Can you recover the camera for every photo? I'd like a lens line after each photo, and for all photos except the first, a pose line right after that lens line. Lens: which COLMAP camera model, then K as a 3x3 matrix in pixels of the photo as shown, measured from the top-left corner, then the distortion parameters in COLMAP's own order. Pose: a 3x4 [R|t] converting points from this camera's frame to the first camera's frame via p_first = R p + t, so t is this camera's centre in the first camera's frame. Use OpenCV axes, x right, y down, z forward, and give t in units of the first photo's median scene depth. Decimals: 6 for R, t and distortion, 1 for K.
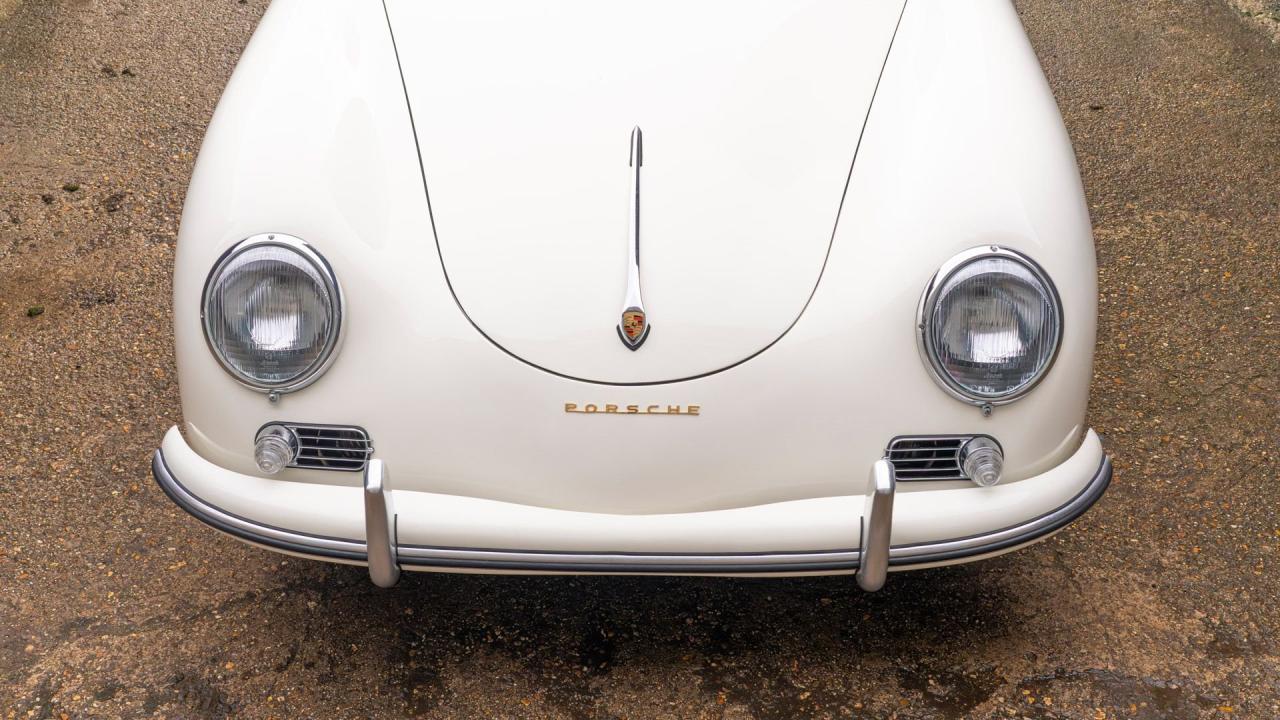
lens RADIAL K [[1515.4, 0, 639.5], [0, 1515.4, 302.1], [0, 0, 1]] dist [-0.011758, 0.004865]
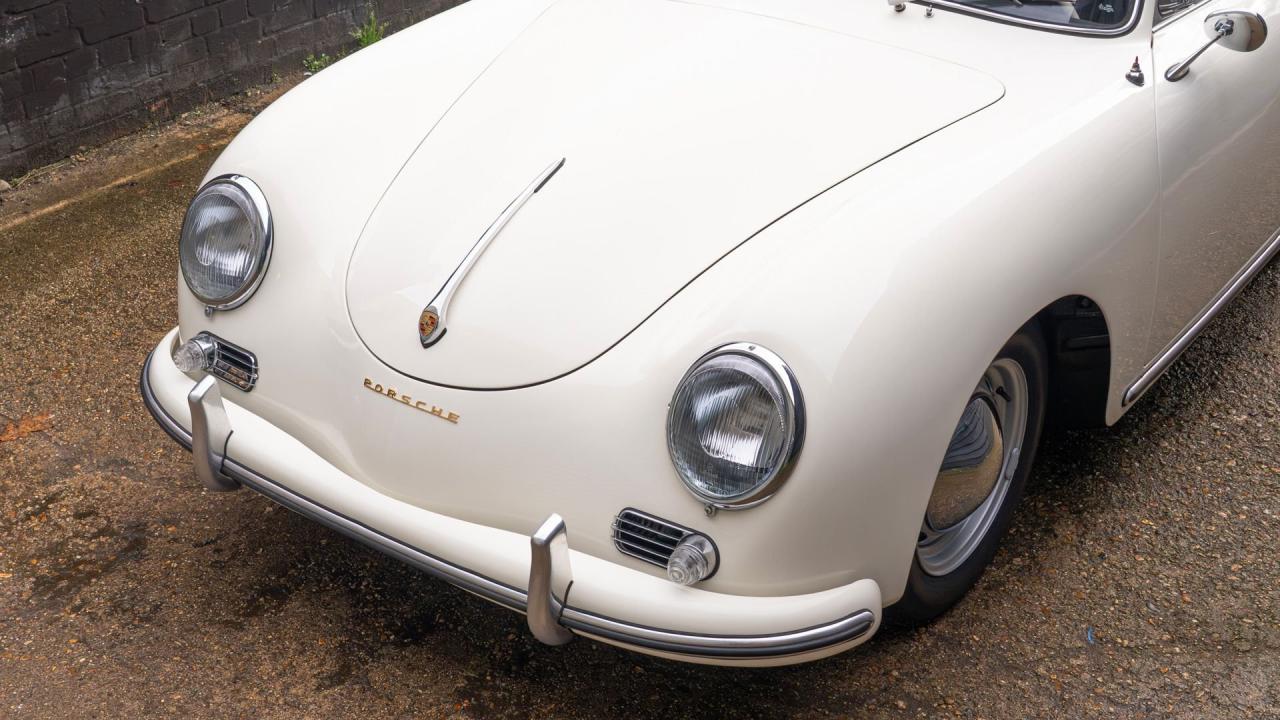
lens RADIAL K [[1515.4, 0, 639.5], [0, 1515.4, 302.1], [0, 0, 1]] dist [-0.011758, 0.004865]
pose [[0.839797, 0.251315, -0.481229, 0.611827], [-0.273409, 0.961572, 0.025039, -0.065574], [0.469029, 0.110545, 0.876237, 0.124757]]
